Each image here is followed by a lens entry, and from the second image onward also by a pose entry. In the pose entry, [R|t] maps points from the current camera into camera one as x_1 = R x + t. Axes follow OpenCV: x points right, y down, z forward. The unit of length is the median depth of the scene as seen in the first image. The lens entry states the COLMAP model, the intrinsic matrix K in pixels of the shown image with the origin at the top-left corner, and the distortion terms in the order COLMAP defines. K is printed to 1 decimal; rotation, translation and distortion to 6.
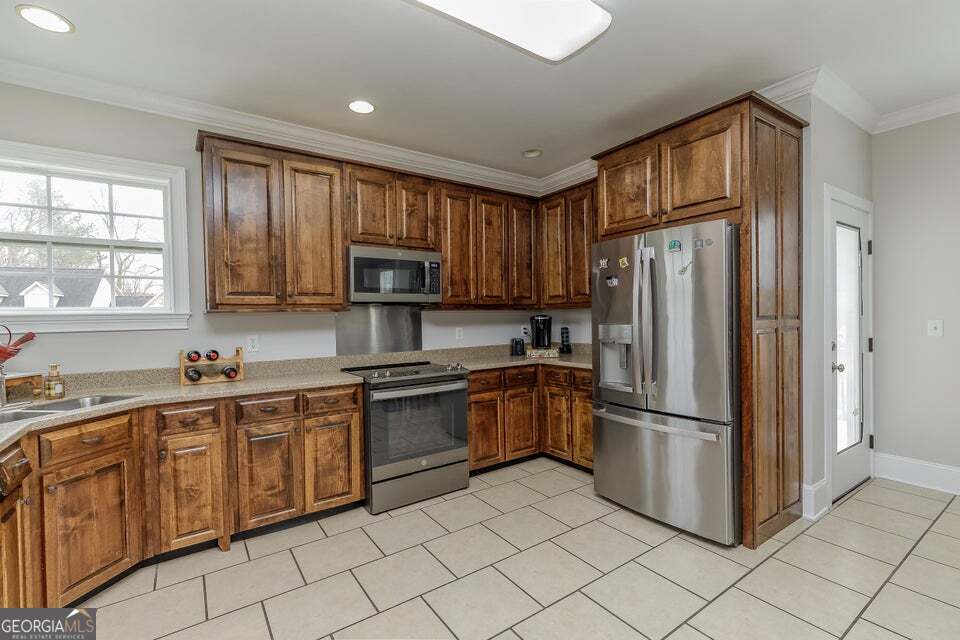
lens RADIAL K [[436.9, 0, 482.1], [0, 436.9, 317.3], [0, 0, 1]] dist [0.003895, 0.001042]
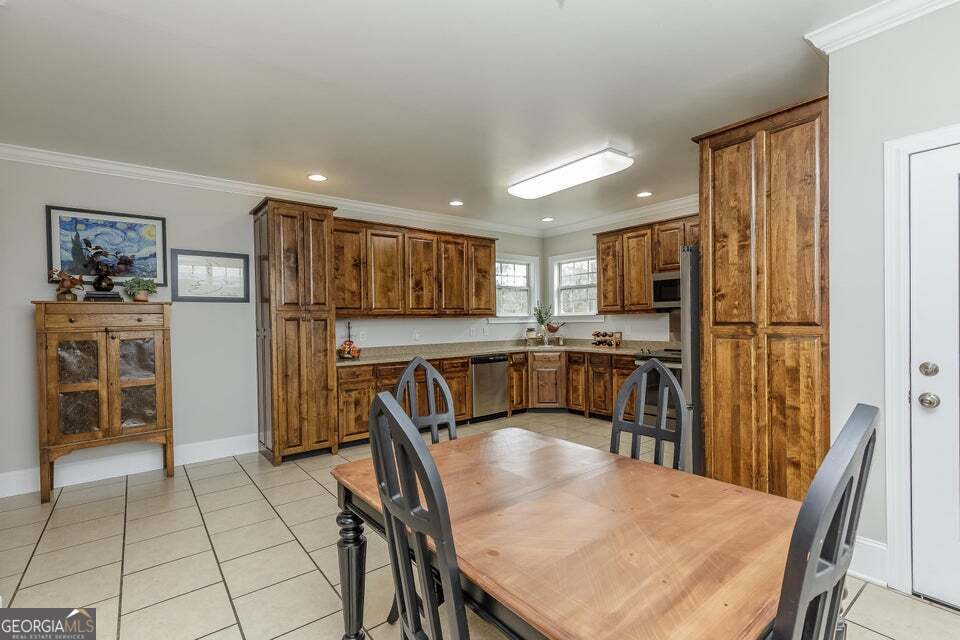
lens RADIAL K [[436.9, 0, 477.7], [0, 436.9, 323.4], [0, 0, 1]] dist [0.003895, 0.001042]
pose [[0.042946, 0.021966, -0.998836, 1.480899], [0.005783, 0.999736, 0.022235, -0.019679], [0.999061, -0.006731, 0.042807, 0.289878]]
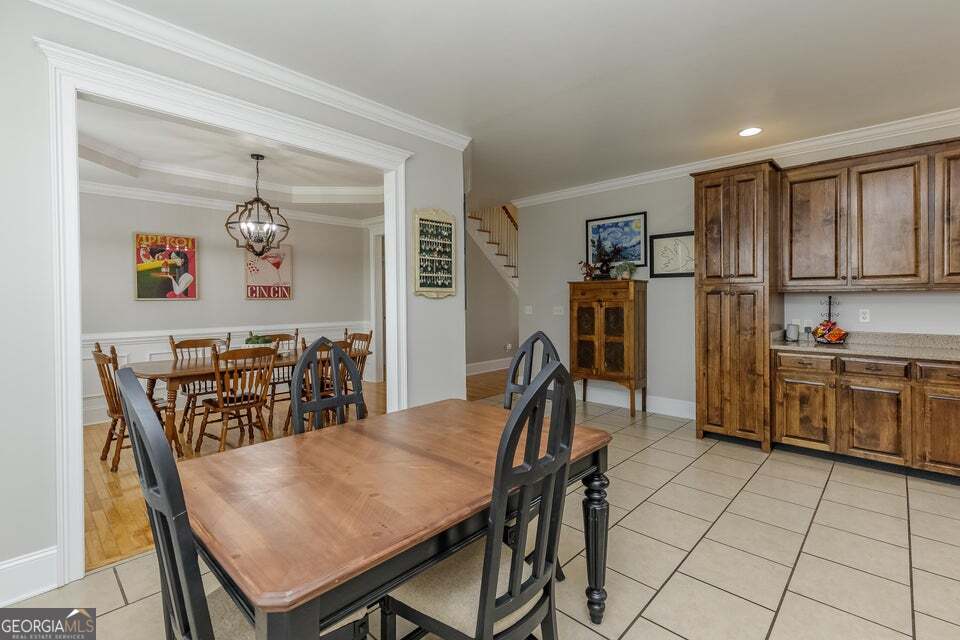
lens RADIAL K [[436.9, 0, 486.5], [0, 436.9, 300.1], [0, 0, 1]] dist [0.003895, 0.001042]
pose [[-0.979277, 0.023370, -0.201174, 1.000801], [0.020405, 0.999651, 0.016800, -0.020274], [0.201496, 0.012347, -0.979412, 0.957979]]
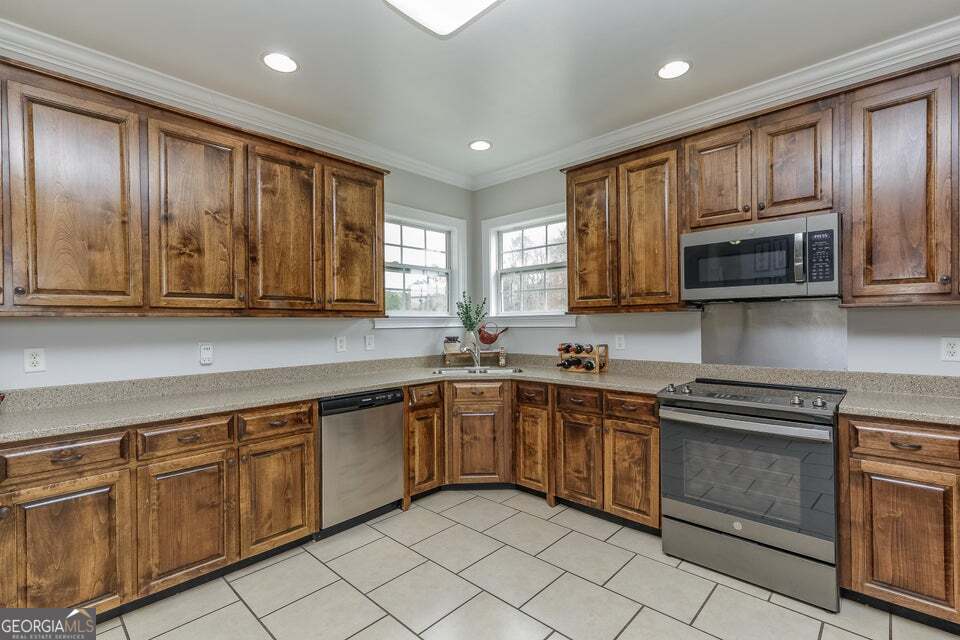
lens RADIAL K [[436.9, 0, 480.1], [0, 436.9, 323.7], [0, 0, 1]] dist [0.003895, 0.001042]
pose [[0.199121, 0.015815, -0.979847, 0.509499], [-0.001899, 0.999874, 0.015752, -0.003337], [0.979973, -0.001276, 0.199126, 0.491104]]
